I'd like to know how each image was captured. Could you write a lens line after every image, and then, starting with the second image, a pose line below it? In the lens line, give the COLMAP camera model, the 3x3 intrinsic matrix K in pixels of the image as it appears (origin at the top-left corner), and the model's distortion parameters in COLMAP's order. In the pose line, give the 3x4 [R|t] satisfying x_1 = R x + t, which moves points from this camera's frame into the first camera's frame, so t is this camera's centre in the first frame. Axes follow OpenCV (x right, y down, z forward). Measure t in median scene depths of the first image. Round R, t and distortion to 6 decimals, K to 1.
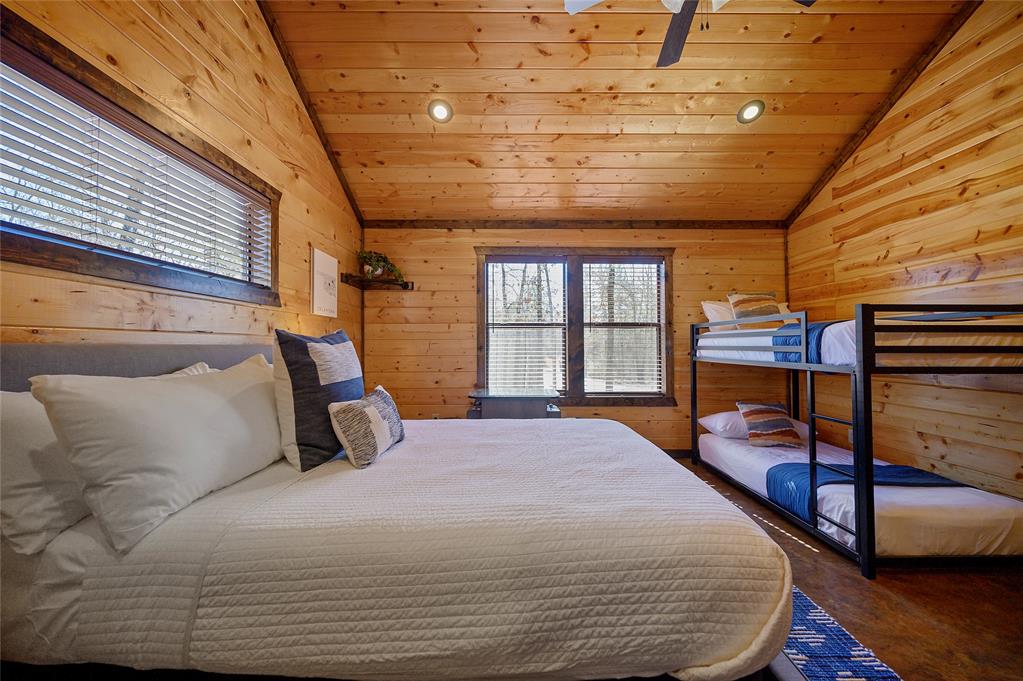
lens RADIAL K [[406.7, 0, 511.7], [0, 406.7, 338.6], [0, 0, 1]] dist [-0.003662, 0.000656]
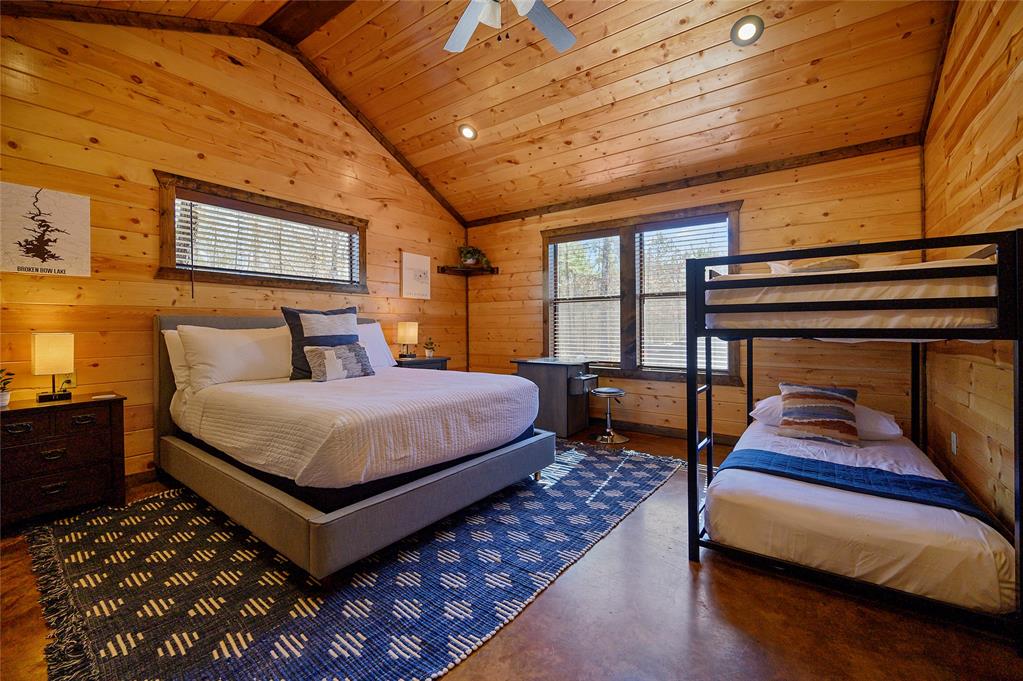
lens RADIAL K [[406.7, 0, 488.8], [0, 406.7, 328.4], [0, 0, 1]] dist [-0.003662, 0.000656]
pose [[0.810853, -0.000725, -0.585249, 0.487937], [0.014259, 0.999727, 0.018518, 0.021608], [0.585076, -0.023361, 0.810642, 0.000838]]
